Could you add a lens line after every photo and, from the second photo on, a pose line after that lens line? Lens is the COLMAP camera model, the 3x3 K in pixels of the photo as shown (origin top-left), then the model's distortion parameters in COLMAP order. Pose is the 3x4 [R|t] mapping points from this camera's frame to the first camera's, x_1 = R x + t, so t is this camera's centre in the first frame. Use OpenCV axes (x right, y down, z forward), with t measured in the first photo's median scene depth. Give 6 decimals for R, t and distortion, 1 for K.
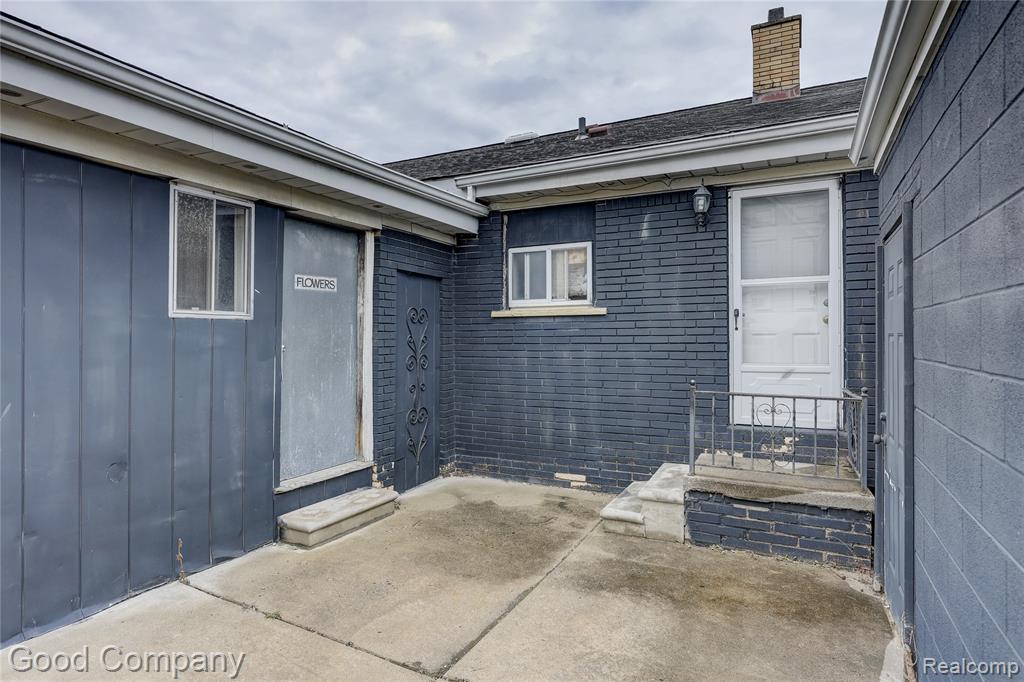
lens RADIAL K [[569.7, 0, 512.0], [0, 569.7, 341.0], [0, 0, 1]] dist [0.002496, 0.000380]
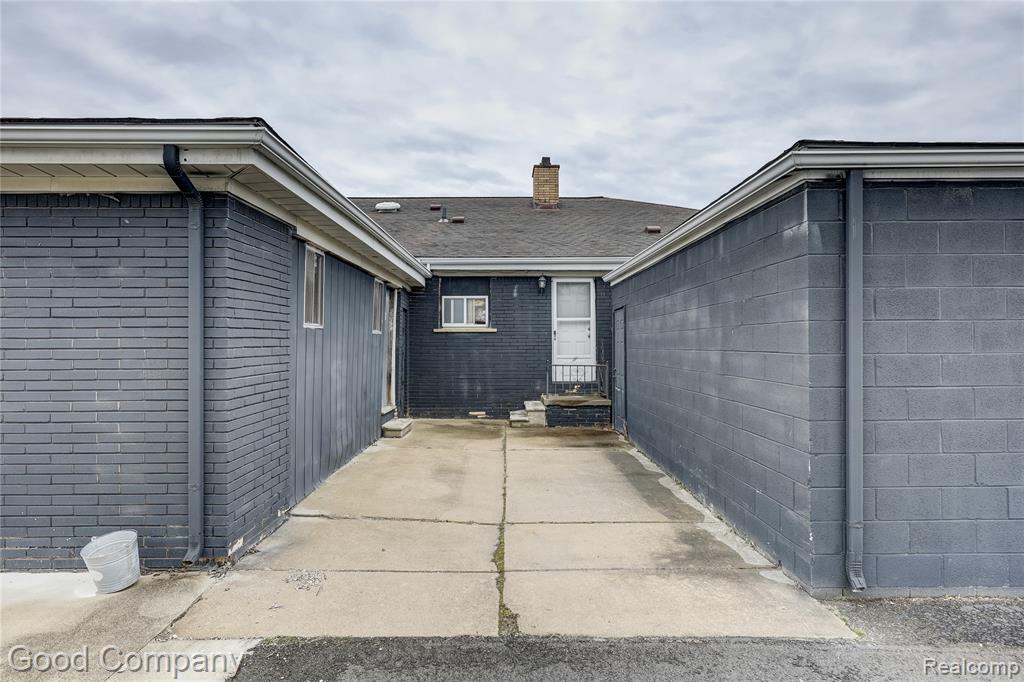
lens RADIAL K [[569.7, 0, 512.0], [0, 569.7, 341.0], [0, 0, 1]] dist [0.002496, 0.000380]
pose [[0.889783, 0.006725, 0.456335, -0.771336], [0.000146, 0.999887, -0.015019, 0.018020], [-0.456385, 0.013430, 0.889681, -0.913395]]
